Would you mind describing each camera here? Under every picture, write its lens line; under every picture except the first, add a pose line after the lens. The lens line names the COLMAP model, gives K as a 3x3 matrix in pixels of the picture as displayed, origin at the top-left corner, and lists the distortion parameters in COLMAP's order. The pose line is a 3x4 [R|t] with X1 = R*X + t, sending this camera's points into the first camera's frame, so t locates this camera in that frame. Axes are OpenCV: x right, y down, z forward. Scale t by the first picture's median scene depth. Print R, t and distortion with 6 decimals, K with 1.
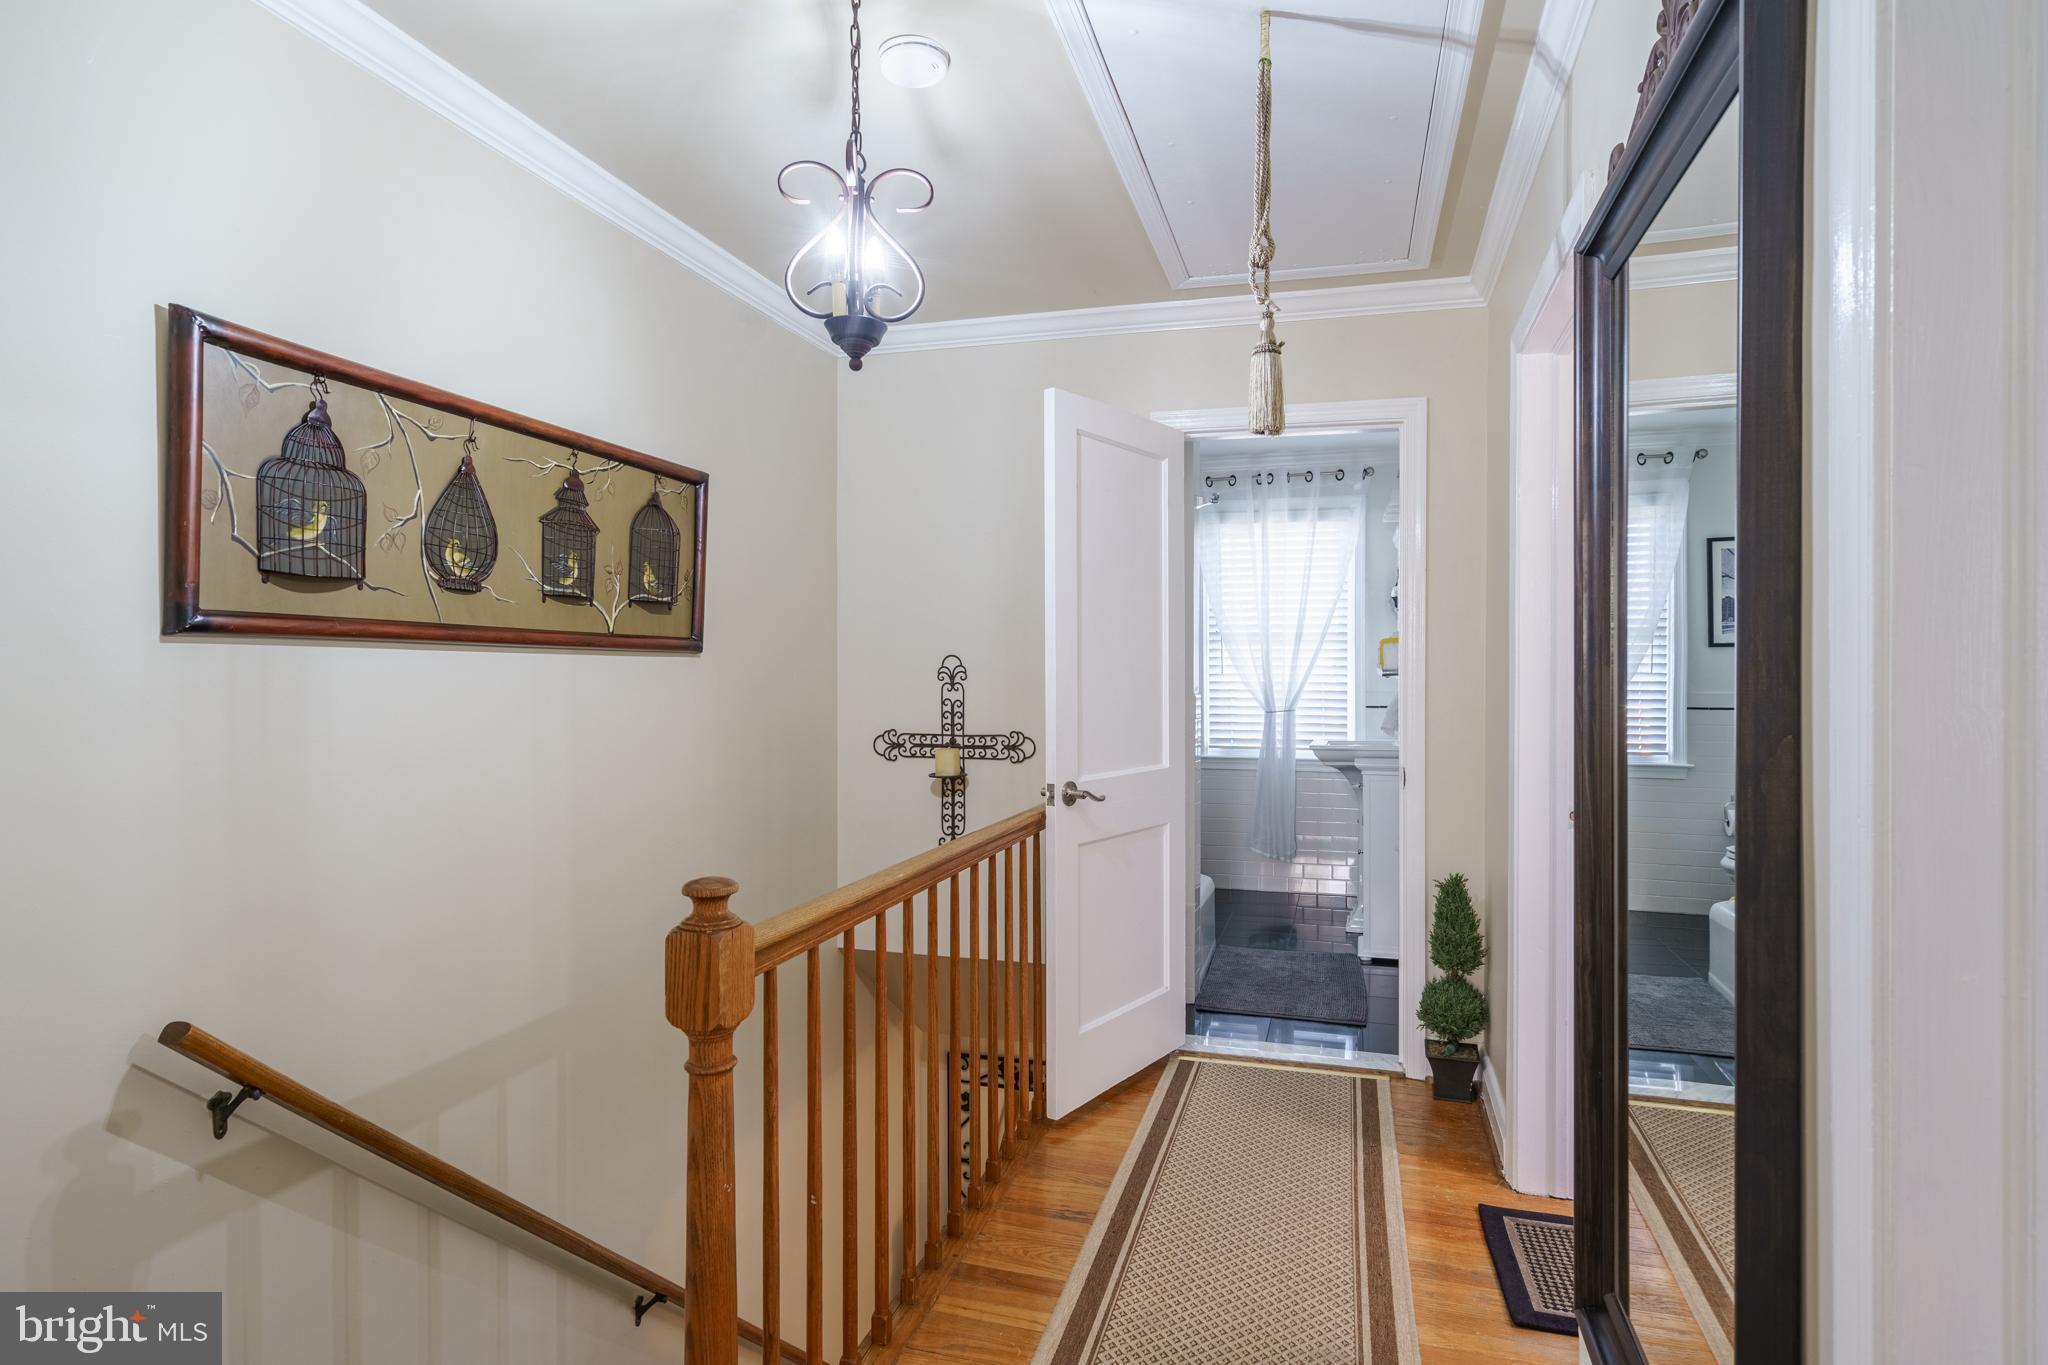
lens RADIAL K [[1056.0, 0, 1029.6], [0, 1056.0, 674.7], [0, 0, 1]] dist [0.003772, 0.000242]
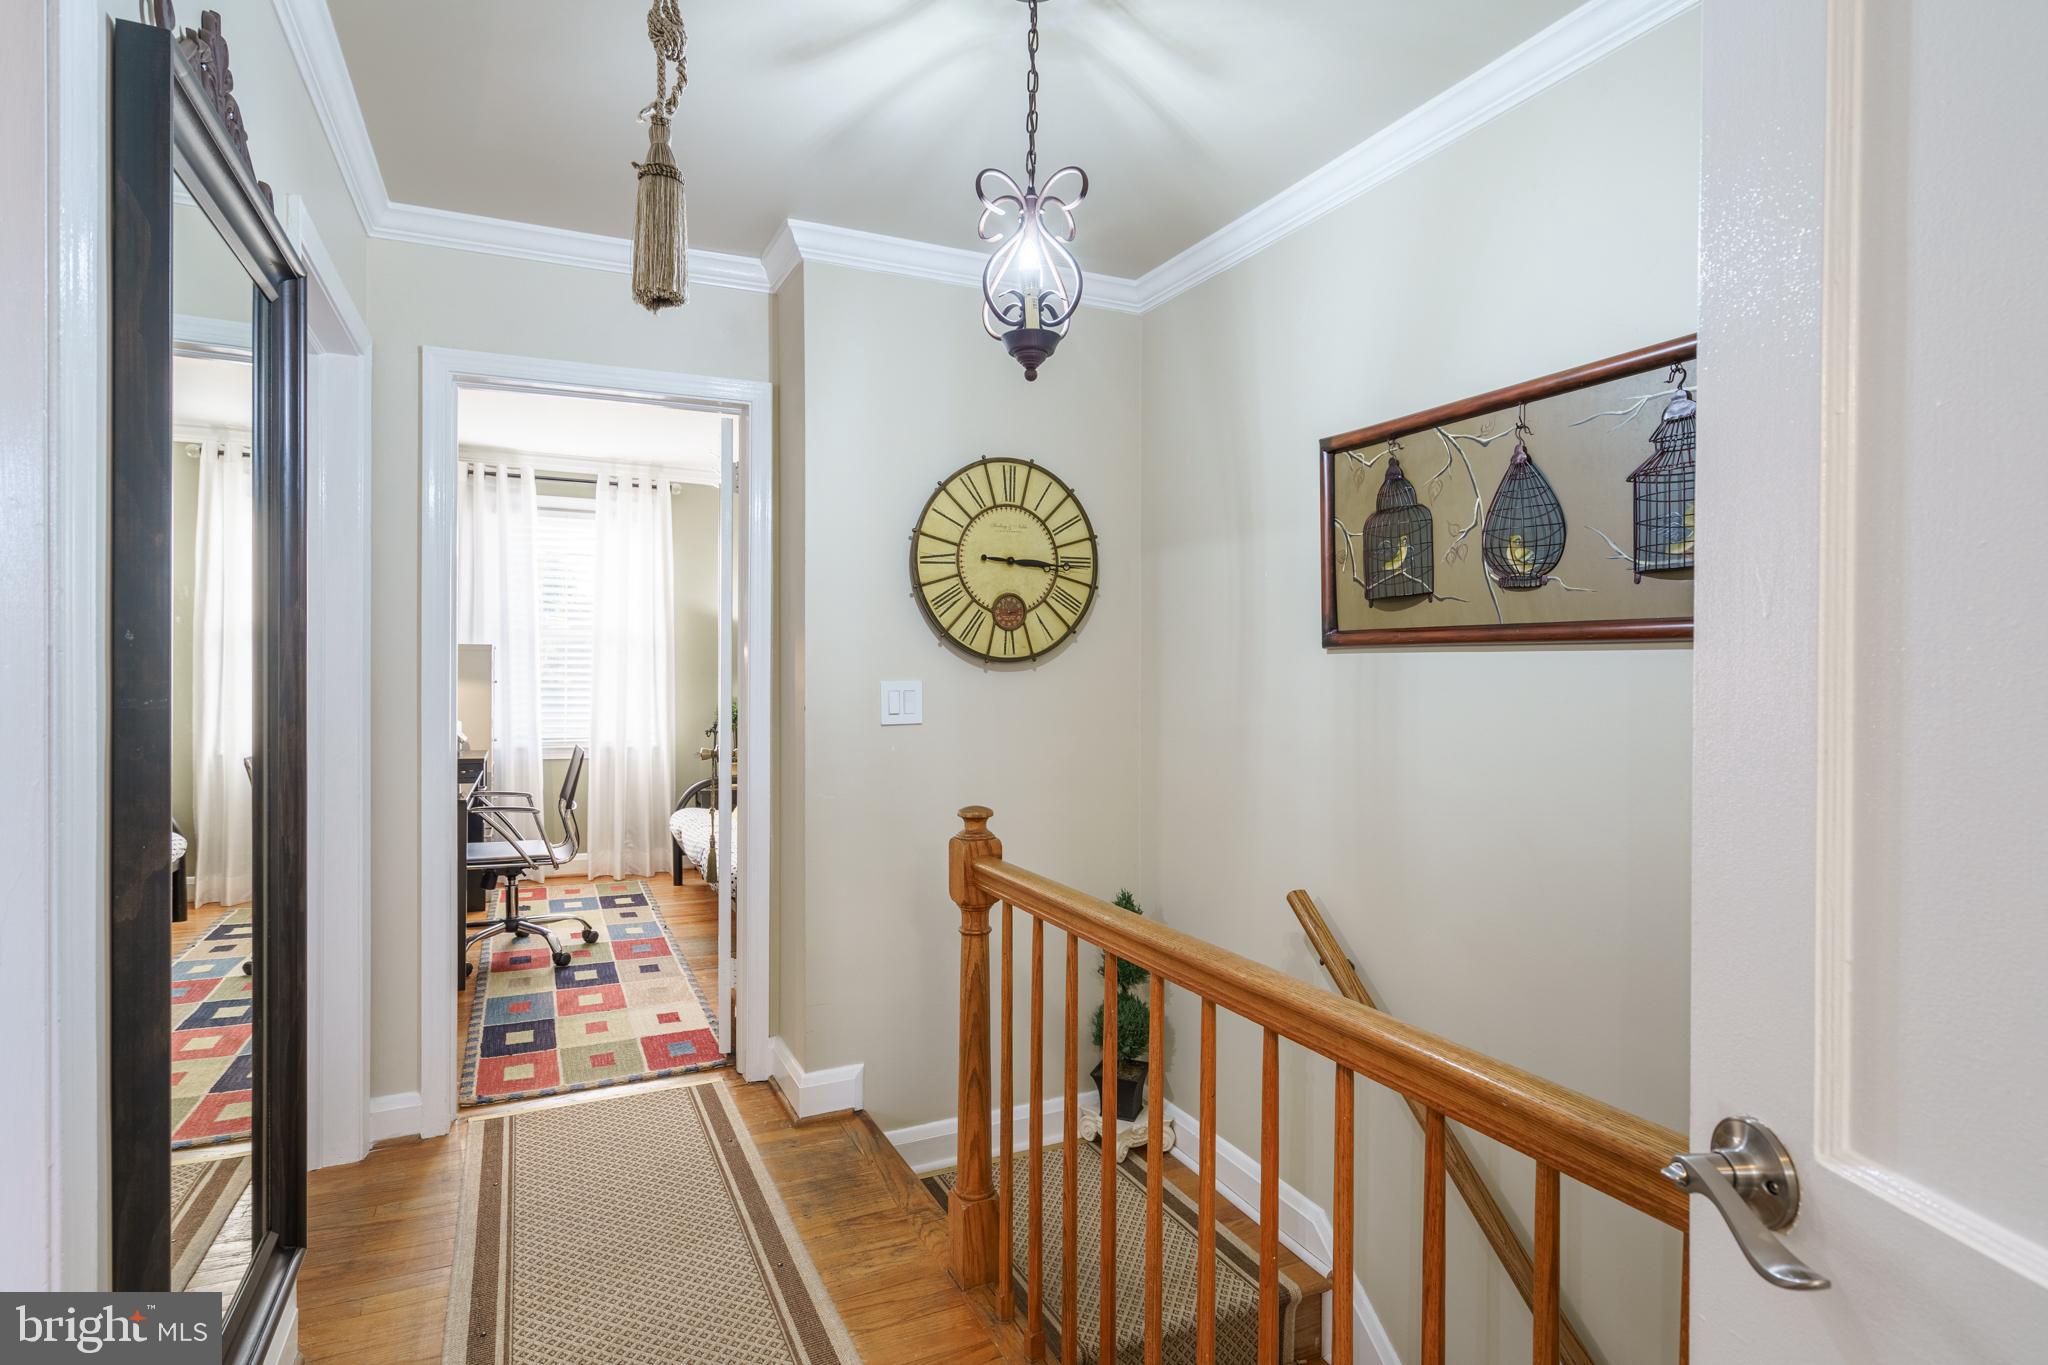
lens RADIAL K [[1056.0, 0, 1031.0], [0, 1056.0, 673.1], [0, 0, 1]] dist [0.003772, 0.000242]
pose [[-0.754051, 0.005836, -0.656790, 0.474188], [-0.002213, 0.999932, 0.011426, -0.014356], [0.656812, 0.010069, -0.753987, 1.611337]]
